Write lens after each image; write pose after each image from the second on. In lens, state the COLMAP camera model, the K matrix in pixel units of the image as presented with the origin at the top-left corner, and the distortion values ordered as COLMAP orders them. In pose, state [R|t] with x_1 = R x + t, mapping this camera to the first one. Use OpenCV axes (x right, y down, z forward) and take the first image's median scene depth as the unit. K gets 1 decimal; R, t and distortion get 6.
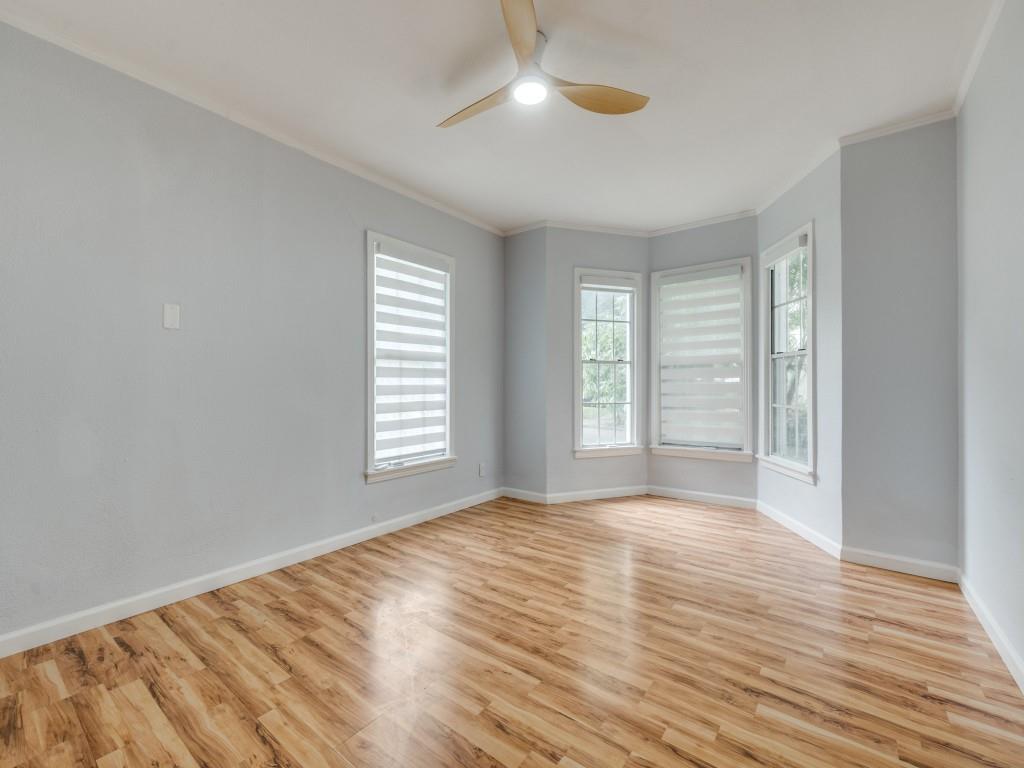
lens RADIAL K [[445.6, 0, 507.7], [0, 445.6, 380.7], [0, 0, 1]] dist [-0.001898, 0.000456]
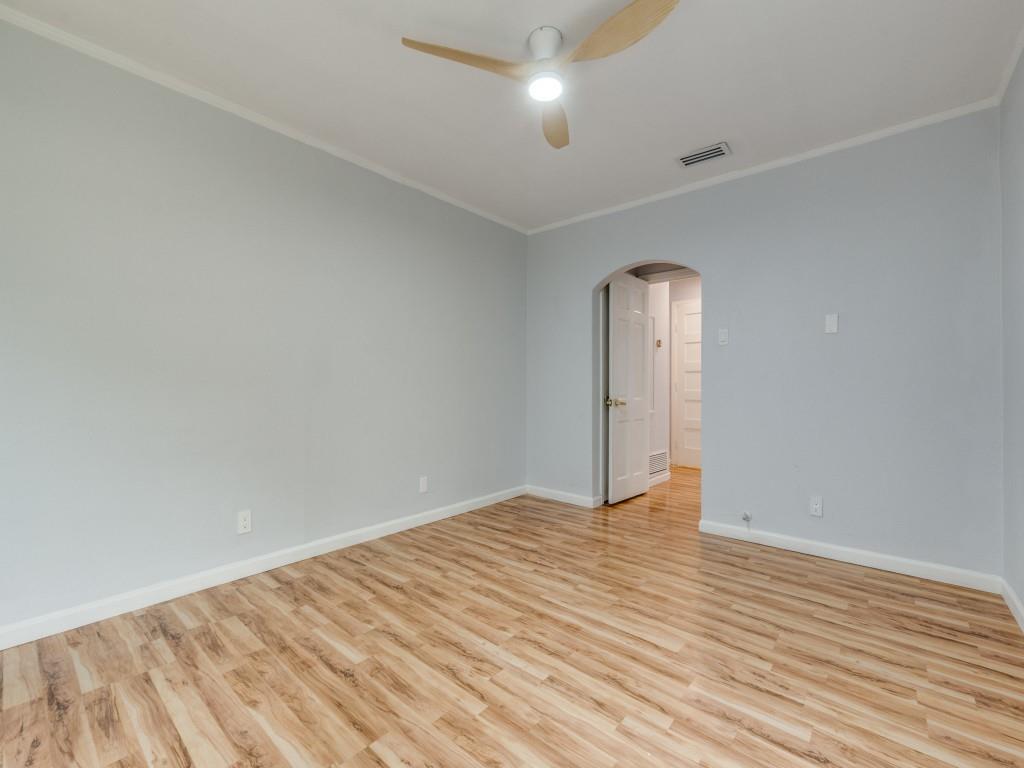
lens RADIAL K [[445.6, 0, 507.7], [0, 445.6, 380.7], [0, 0, 1]] dist [-0.001898, 0.000456]
pose [[-0.998393, -0.005356, 0.056410, 0.086077], [-0.006470, 0.999787, -0.019585, 0.025915], [-0.056293, -0.019918, -0.998216, 2.110161]]
